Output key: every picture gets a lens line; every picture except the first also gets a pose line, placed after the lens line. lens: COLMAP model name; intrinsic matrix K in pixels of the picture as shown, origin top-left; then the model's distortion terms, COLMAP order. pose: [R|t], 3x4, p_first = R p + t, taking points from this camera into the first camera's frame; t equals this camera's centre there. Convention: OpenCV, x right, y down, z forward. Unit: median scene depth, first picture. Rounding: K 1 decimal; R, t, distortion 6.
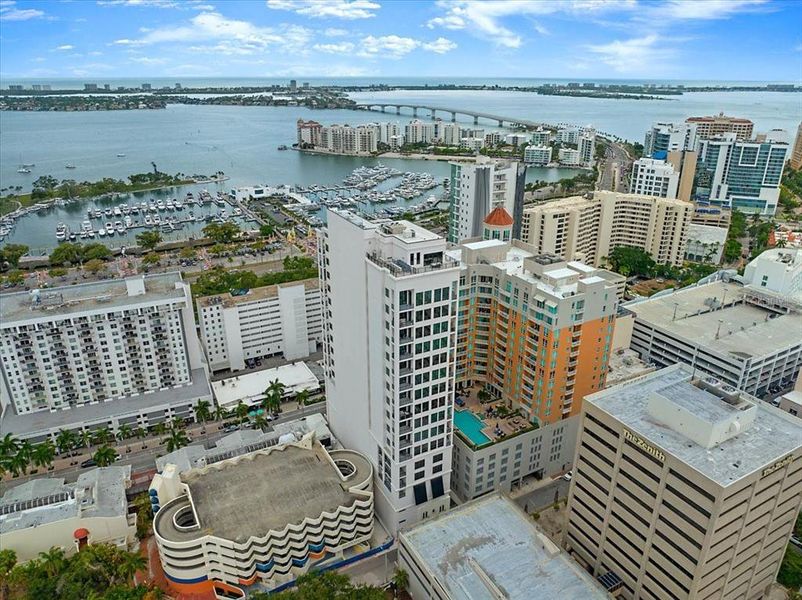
lens RADIAL K [[564.8, 0, 406.8], [0, 564.8, 299.6], [0, 0, 1]] dist [-0.033618, -0.000426]
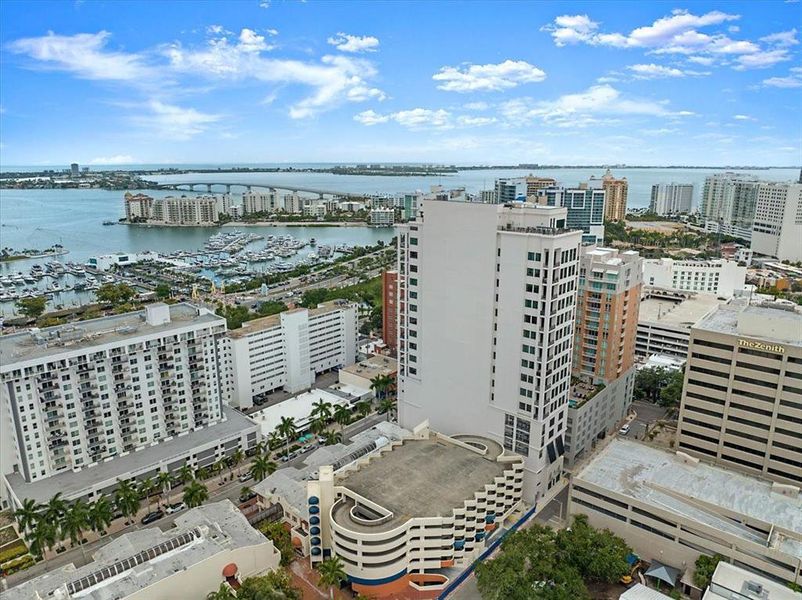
lens RADIAL K [[564.8, 0, 406.8], [0, 564.8, 299.6], [0, 0, 1]] dist [-0.033618, -0.000426]
pose [[0.933964, -0.087508, 0.346489, -0.420807], [0.134858, 0.984175, -0.114951, 0.106964], [-0.330946, 0.154087, 0.930984, 0.042904]]
